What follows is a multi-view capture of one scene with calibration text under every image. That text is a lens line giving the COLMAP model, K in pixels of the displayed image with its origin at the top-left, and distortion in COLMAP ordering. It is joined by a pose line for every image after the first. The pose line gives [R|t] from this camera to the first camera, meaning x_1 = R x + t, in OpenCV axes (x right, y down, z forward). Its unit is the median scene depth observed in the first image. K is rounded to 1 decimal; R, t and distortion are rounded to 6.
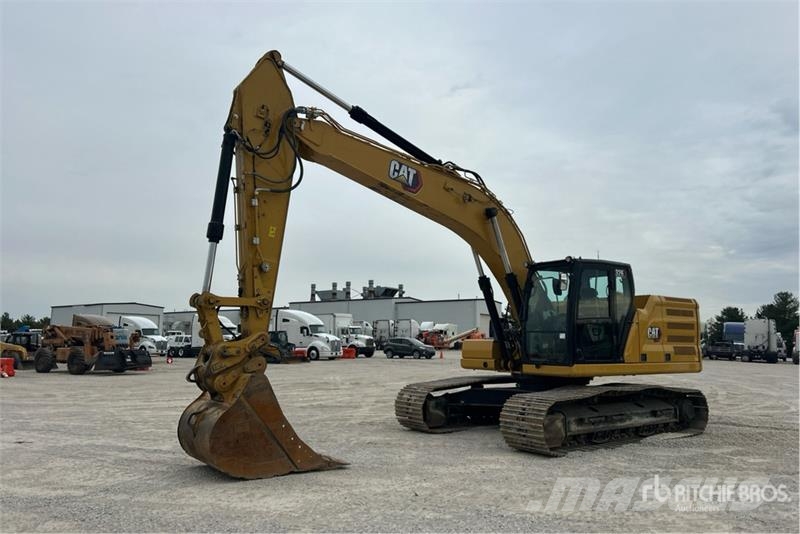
lens RADIAL K [[615.4, 0, 400.0], [0, 615.4, 267.0], [0, 0, 1]] dist [0.061120, -0.079465]
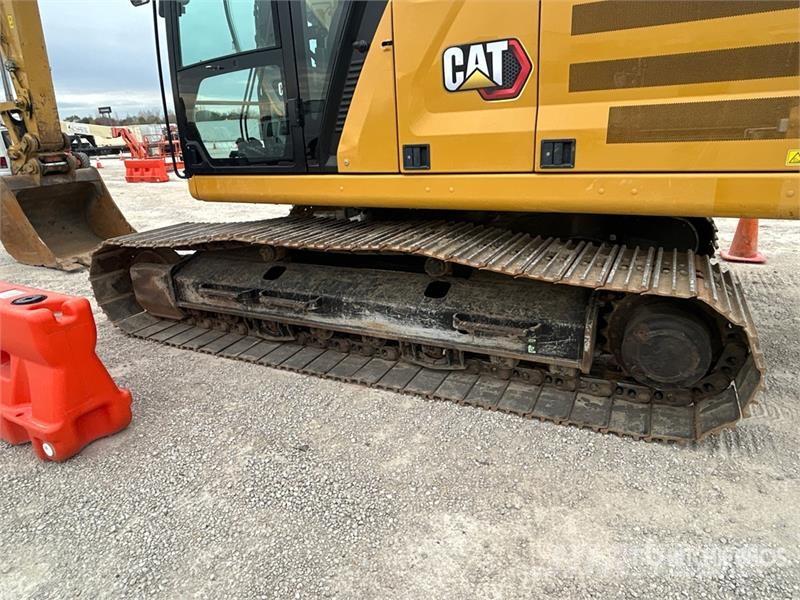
lens RADIAL K [[500.4, 0, 397.4], [0, 500.4, 303.7], [0, 0, 1]] dist [0.035551, -0.037739]
pose [[0.419253, 0.268443, -0.867275, 0.691514], [0.161504, 0.917996, 0.362215, 0.129783], [0.893389, -0.291928, 0.341518, 0.955453]]
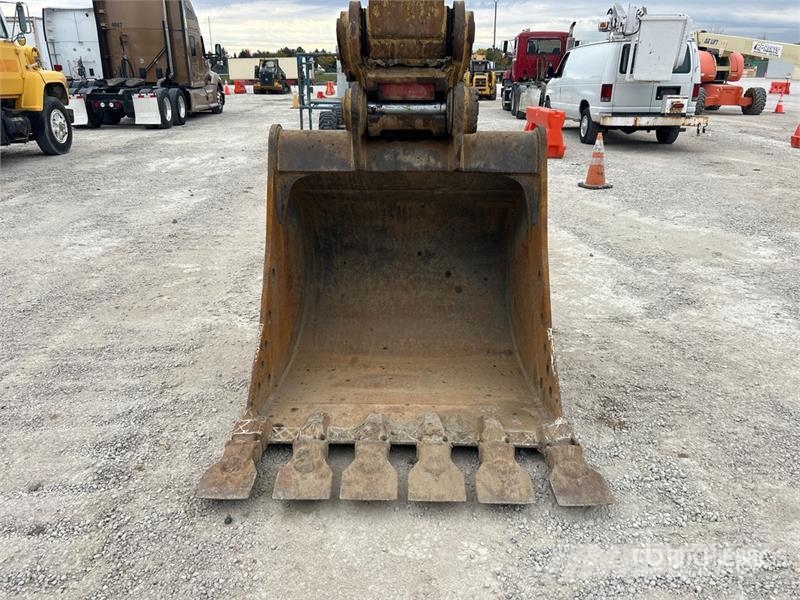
lens RADIAL K [[597.0, 0, 397.5], [0, 597.0, 303.3], [0, 0, 1]] dist [0.030508, -0.004035]
pose [[-0.612899, 0.267719, -0.743425, 0.033192], [0.087103, 0.958010, 0.273184, 0.138596], [0.785346, 0.102680, -0.610483, 0.992069]]
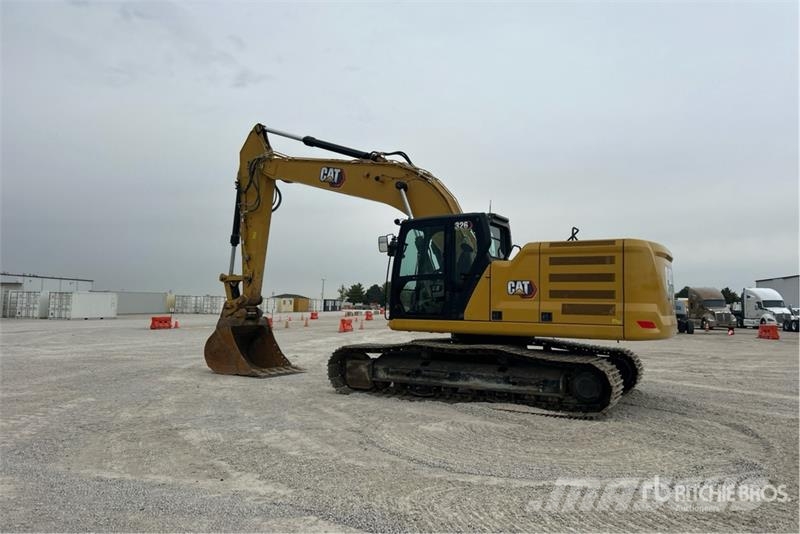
lens RADIAL K [[615.4, 0, 400.0], [0, 615.4, 267.0], [0, 0, 1]] dist [0.061120, -0.079465]
pose [[0.396606, -0.062250, -0.915876, 1.246228], [0.097379, 0.994922, -0.025454, 0.093170], [0.912809, -0.079092, 0.400654, 0.573281]]
